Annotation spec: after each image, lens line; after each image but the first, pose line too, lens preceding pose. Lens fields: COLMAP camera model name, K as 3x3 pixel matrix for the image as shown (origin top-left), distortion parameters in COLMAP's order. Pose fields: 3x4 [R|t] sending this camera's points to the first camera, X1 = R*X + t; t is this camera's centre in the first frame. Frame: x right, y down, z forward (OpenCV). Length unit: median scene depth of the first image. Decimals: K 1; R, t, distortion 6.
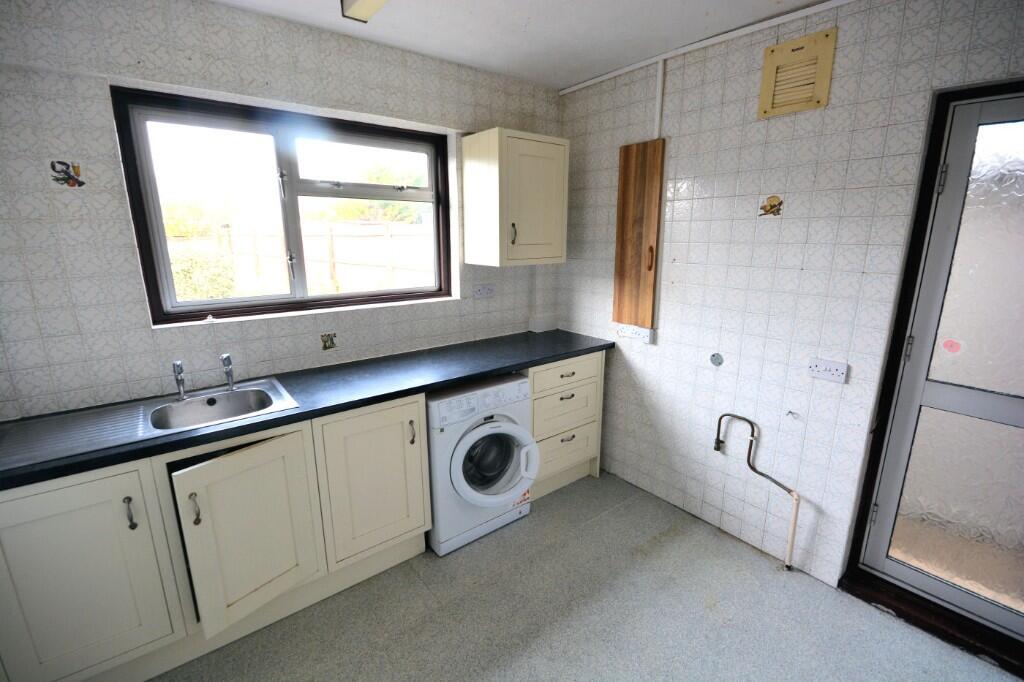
lens RADIAL K [[453.7, 0, 514.8], [0, 453.7, 337.9], [0, 0, 1]] dist [0.002821, 0.000123]
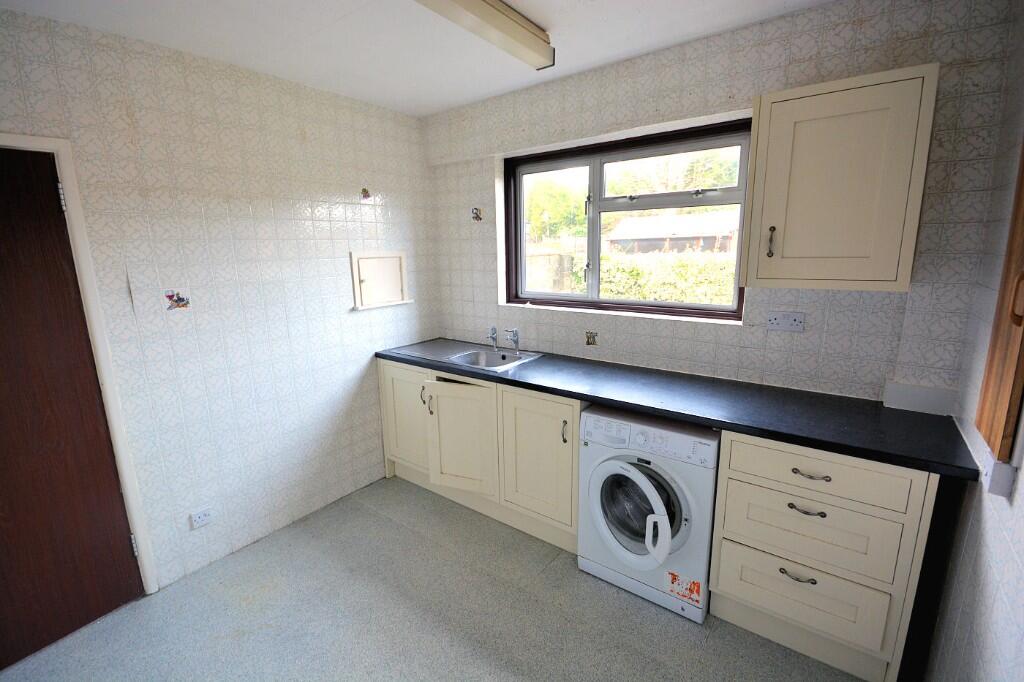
lens RADIAL K [[453.7, 0, 511.1], [0, 453.7, 340.0], [0, 0, 1]] dist [0.002821, 0.000123]
pose [[0.254361, 0.190344, -0.948193, 0.644984], [-0.200499, 0.969518, 0.140839, -0.112567], [0.946098, 0.154288, 0.284771, 0.498369]]
